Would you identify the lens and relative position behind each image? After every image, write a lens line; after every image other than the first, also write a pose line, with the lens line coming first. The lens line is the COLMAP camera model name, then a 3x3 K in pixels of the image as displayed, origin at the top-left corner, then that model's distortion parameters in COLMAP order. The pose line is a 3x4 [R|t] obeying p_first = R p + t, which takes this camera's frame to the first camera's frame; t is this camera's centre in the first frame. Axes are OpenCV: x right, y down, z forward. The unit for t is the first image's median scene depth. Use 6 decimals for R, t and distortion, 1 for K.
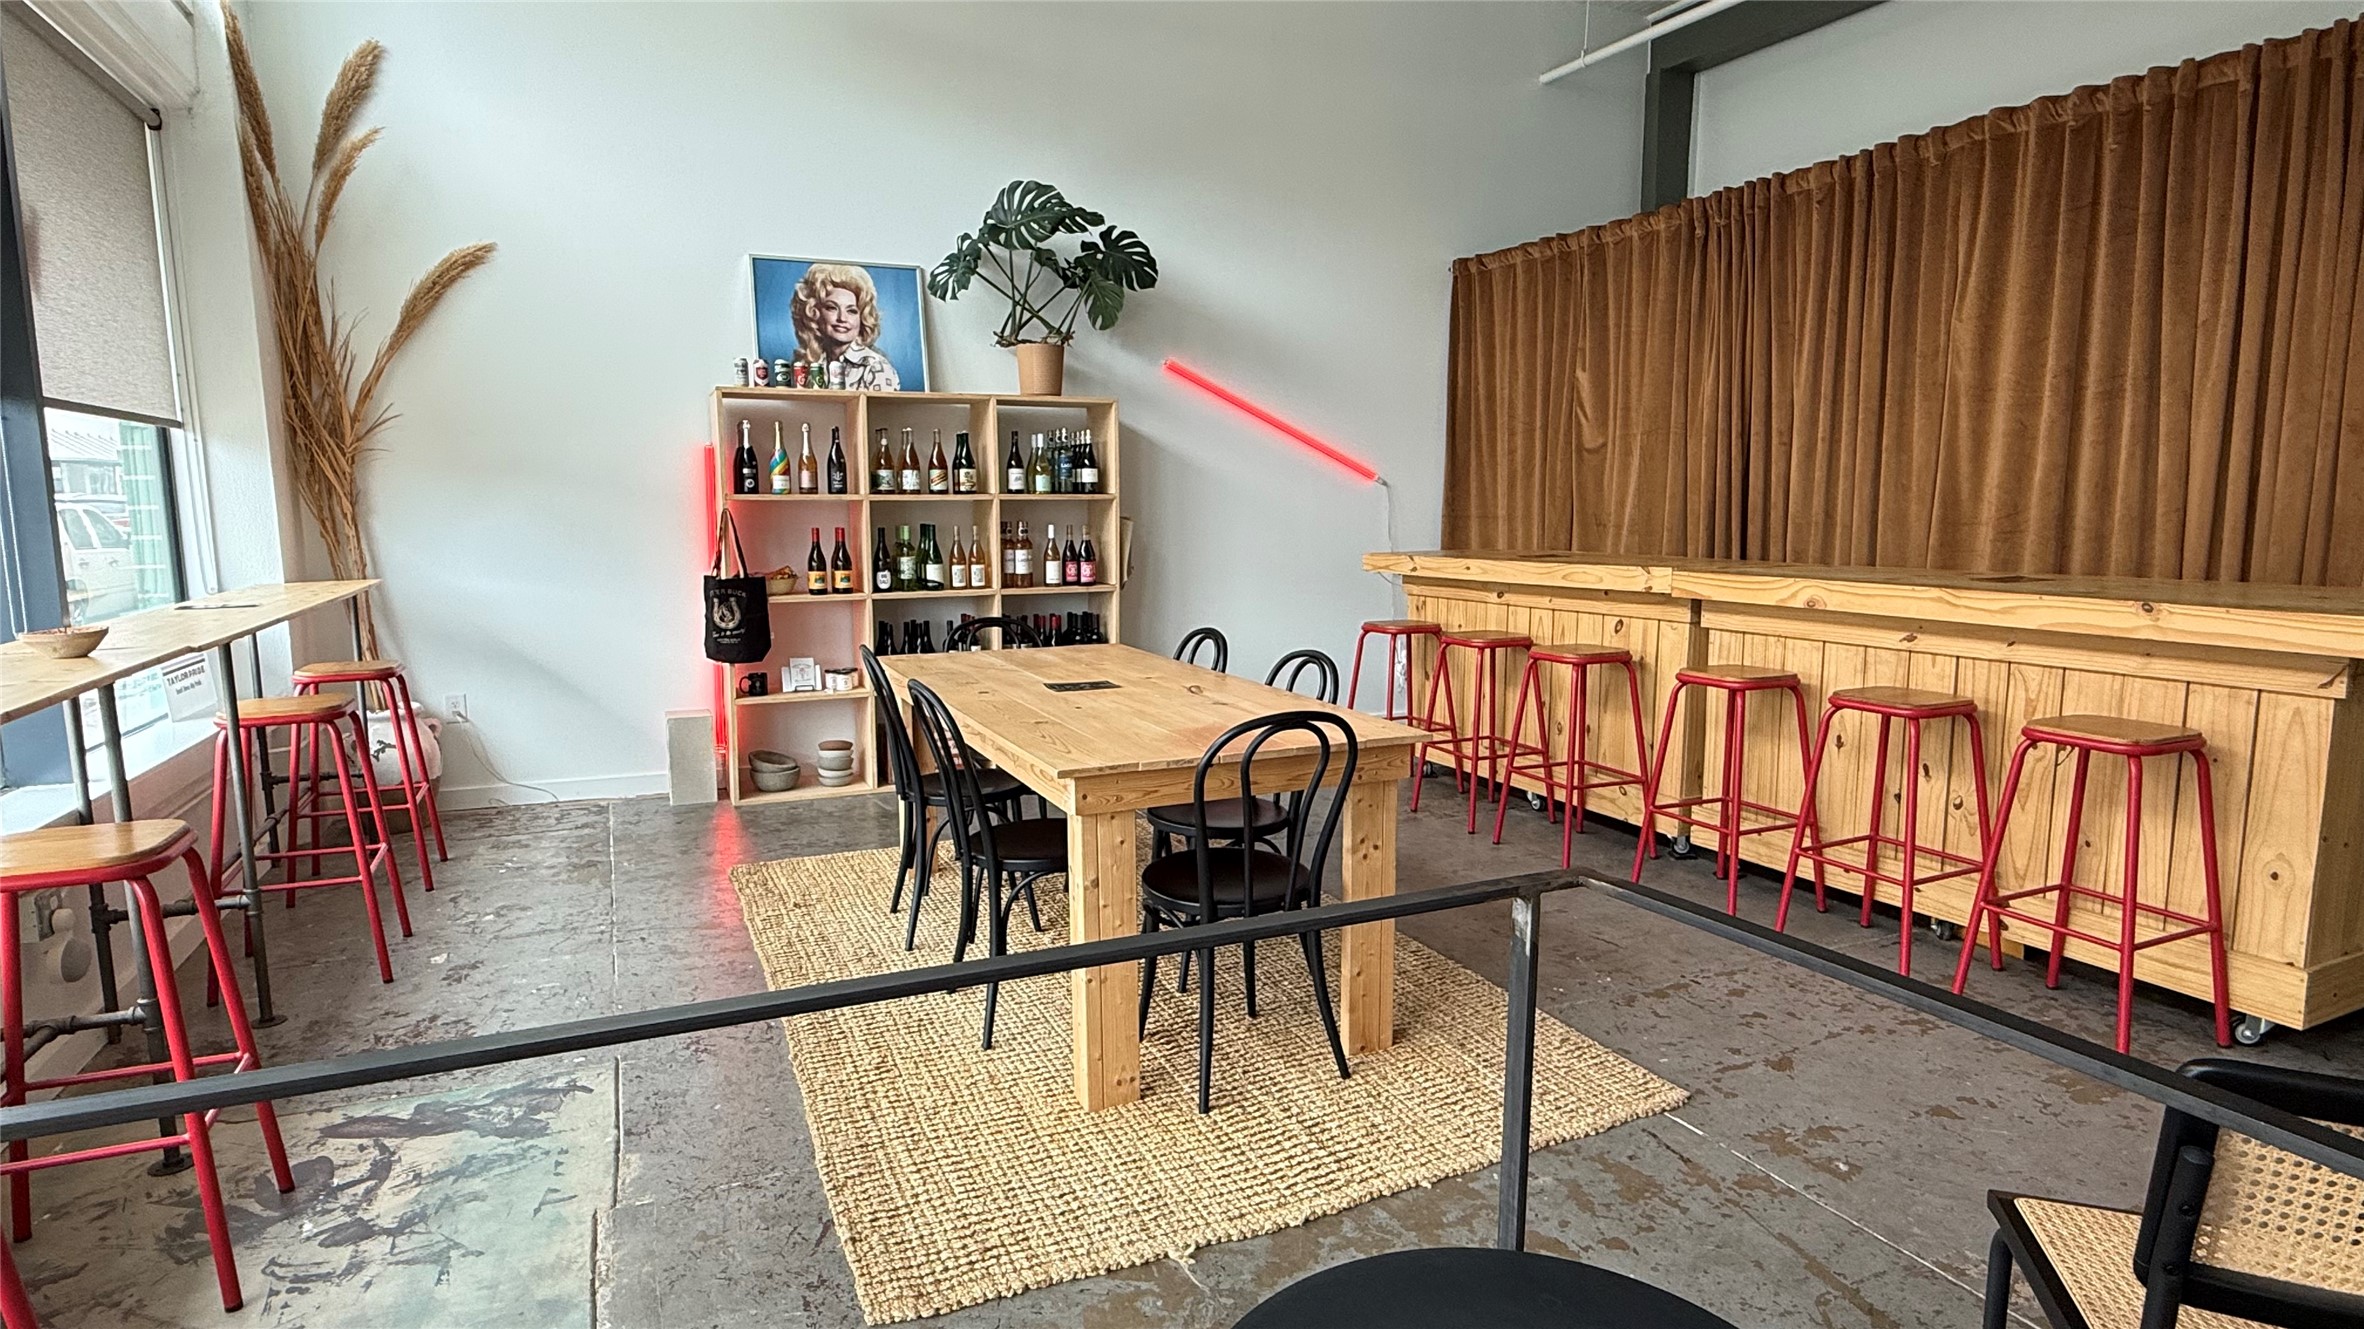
lens RADIAL K [[1256.2, 0, 1182.0], [0, 1256.2, 664.5], [0, 0, 1]] dist [-0.004663, -0.001160]
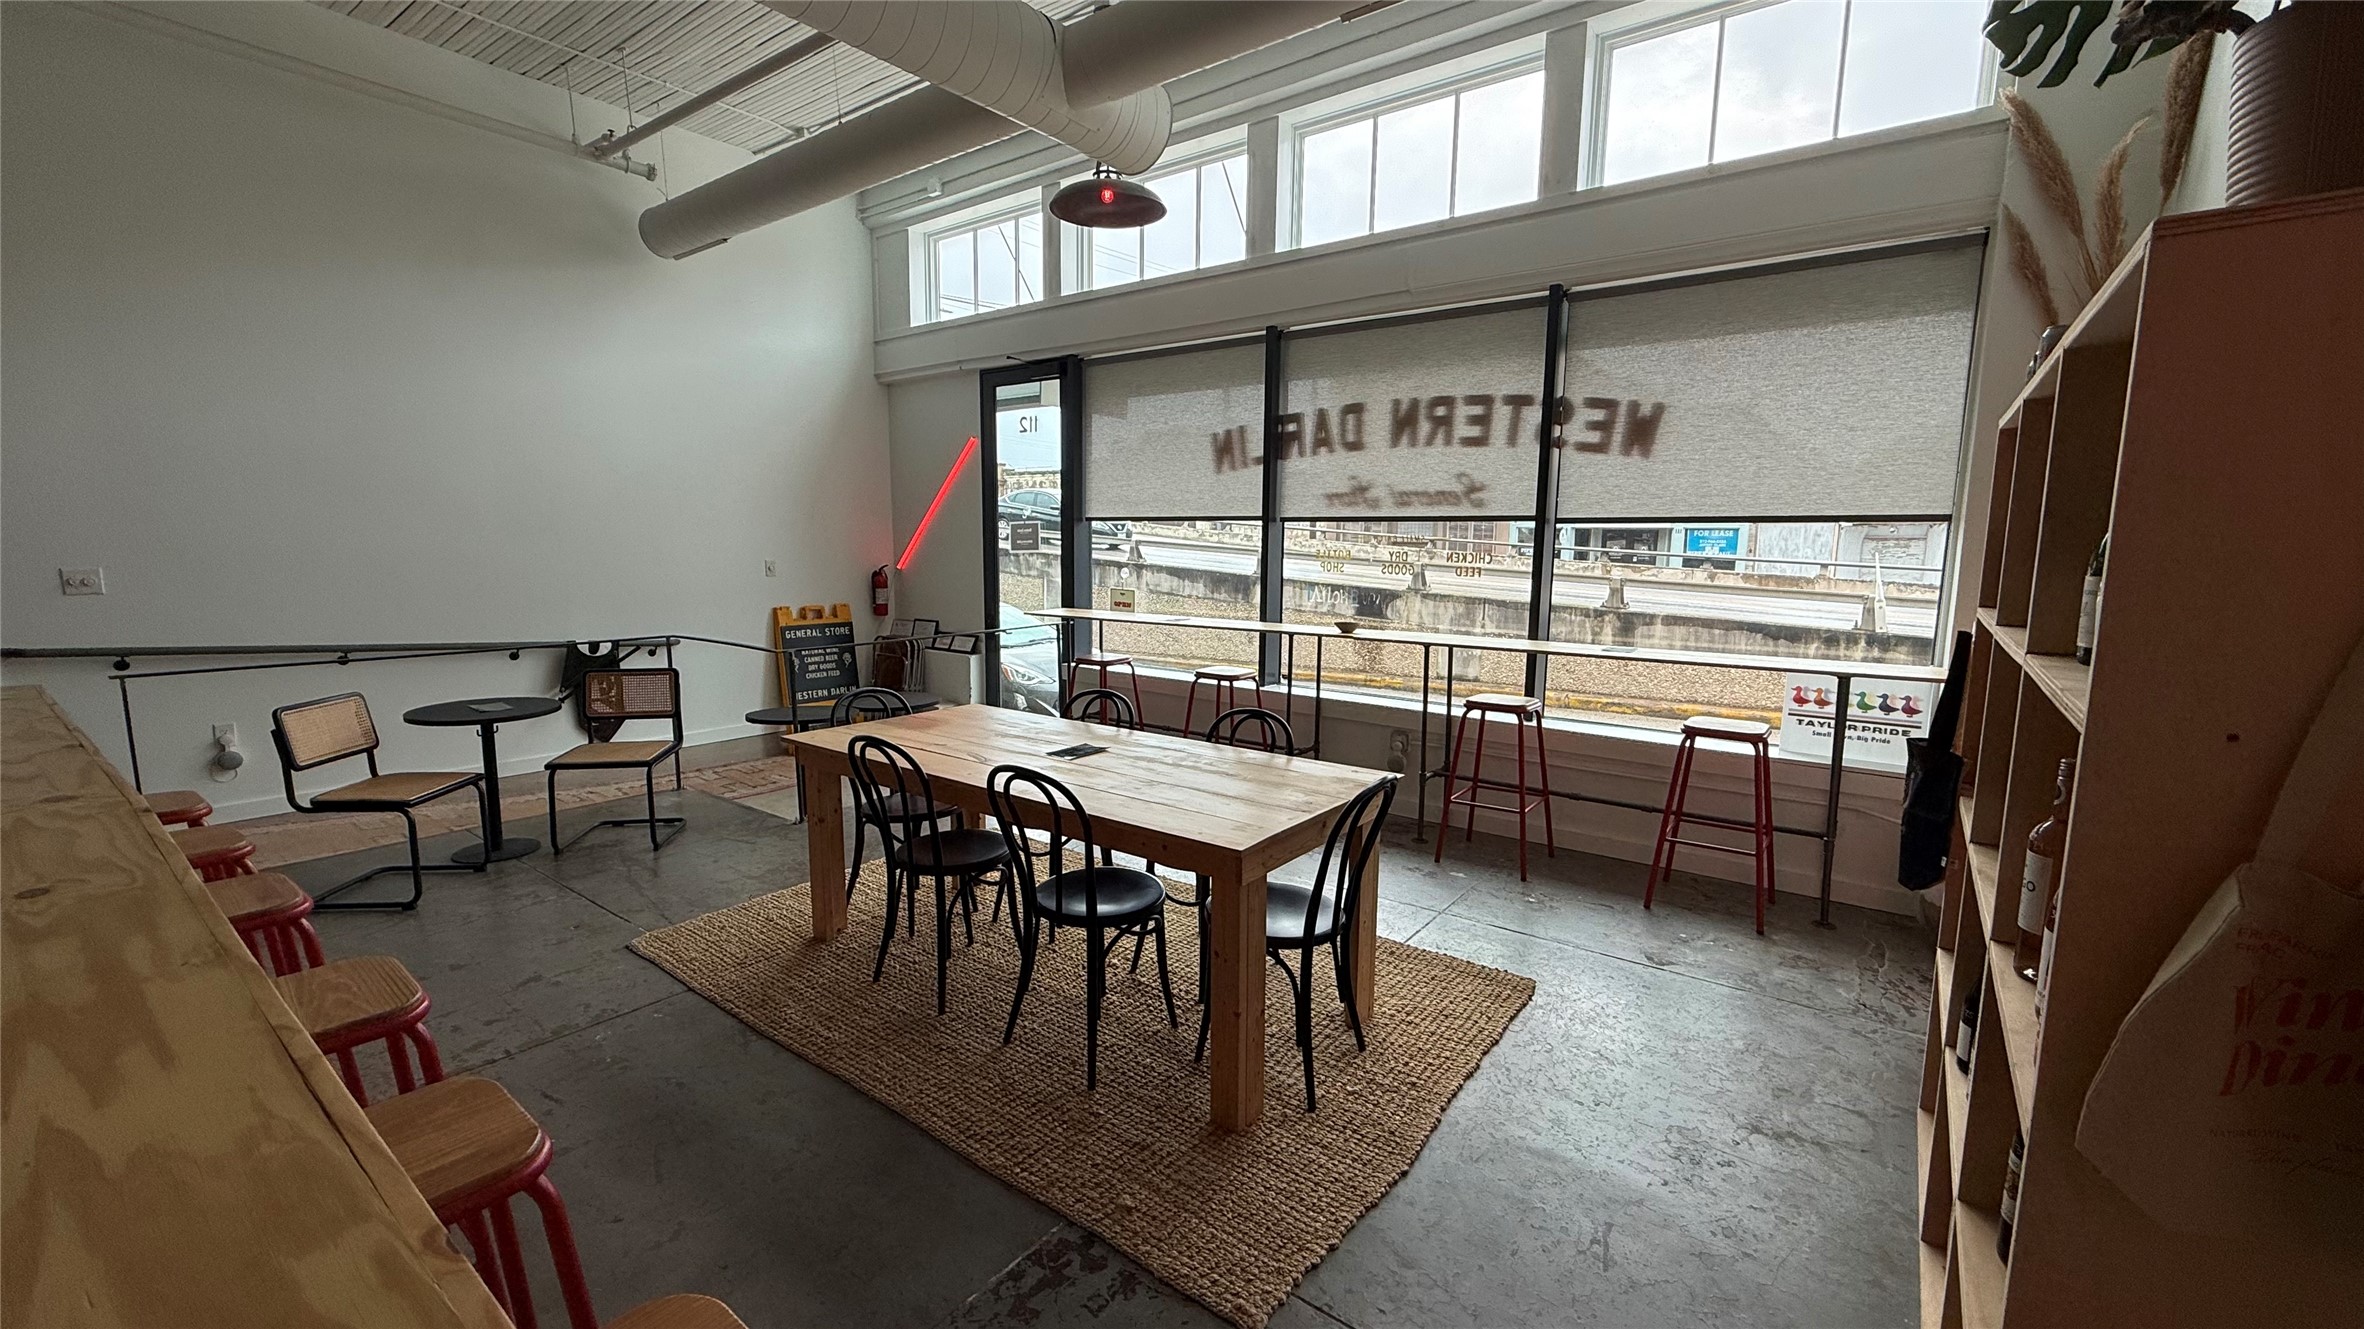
lens RADIAL K [[935.7, 0, 1174.5], [0, 935.7, 666.6], [0, 0, 1]] dist [0.000810, -0.001090]
pose [[-0.880551, 0.063353, -0.469698, 0.157939], [-0.063715, 0.966206, 0.249771, -0.180921], [0.469649, 0.249863, -0.846757, 1.121774]]
